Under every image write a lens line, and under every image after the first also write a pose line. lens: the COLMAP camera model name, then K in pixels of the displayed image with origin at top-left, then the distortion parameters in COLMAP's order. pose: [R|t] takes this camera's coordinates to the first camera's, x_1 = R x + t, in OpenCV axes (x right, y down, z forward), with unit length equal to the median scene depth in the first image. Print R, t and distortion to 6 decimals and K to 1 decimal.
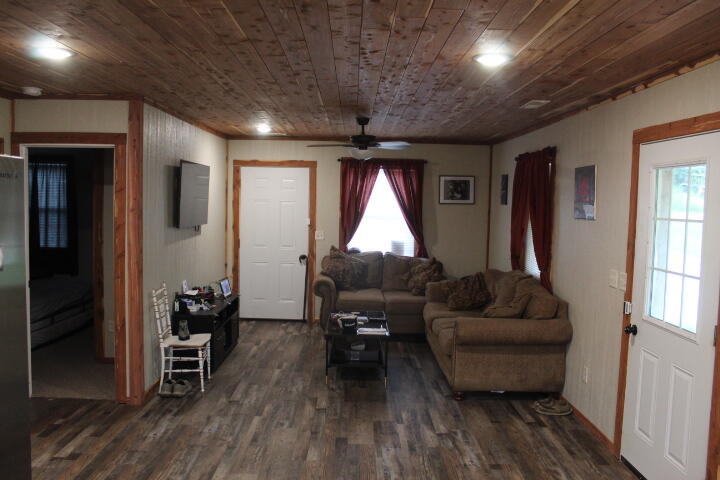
lens RADIAL K [[600.3, 0, 360.4], [0, 600.3, 236.7], [0, 0, 1]] dist [-0.163394, 0.150875]
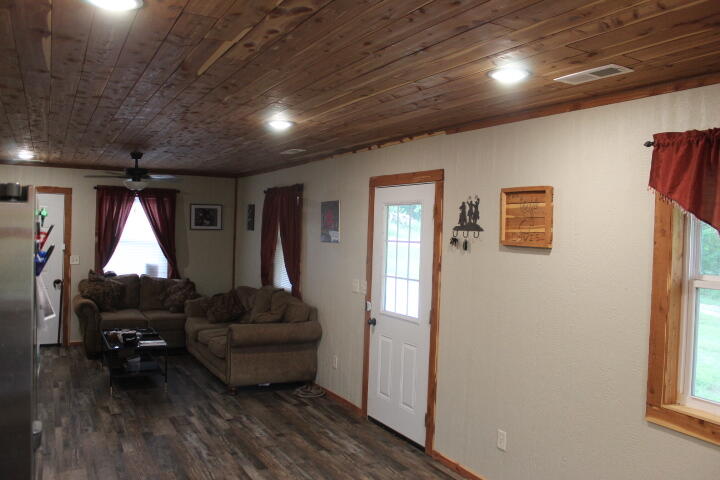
lens RADIAL K [[600.3, 0, 360.4], [0, 600.3, 236.7], [0, 0, 1]] dist [-0.163394, 0.150875]
pose [[0.884851, -0.002502, 0.465868, -0.160342], [0.021738, 0.999118, -0.035922, 0.006944], [-0.465367, 0.041913, 0.884125, -0.181796]]
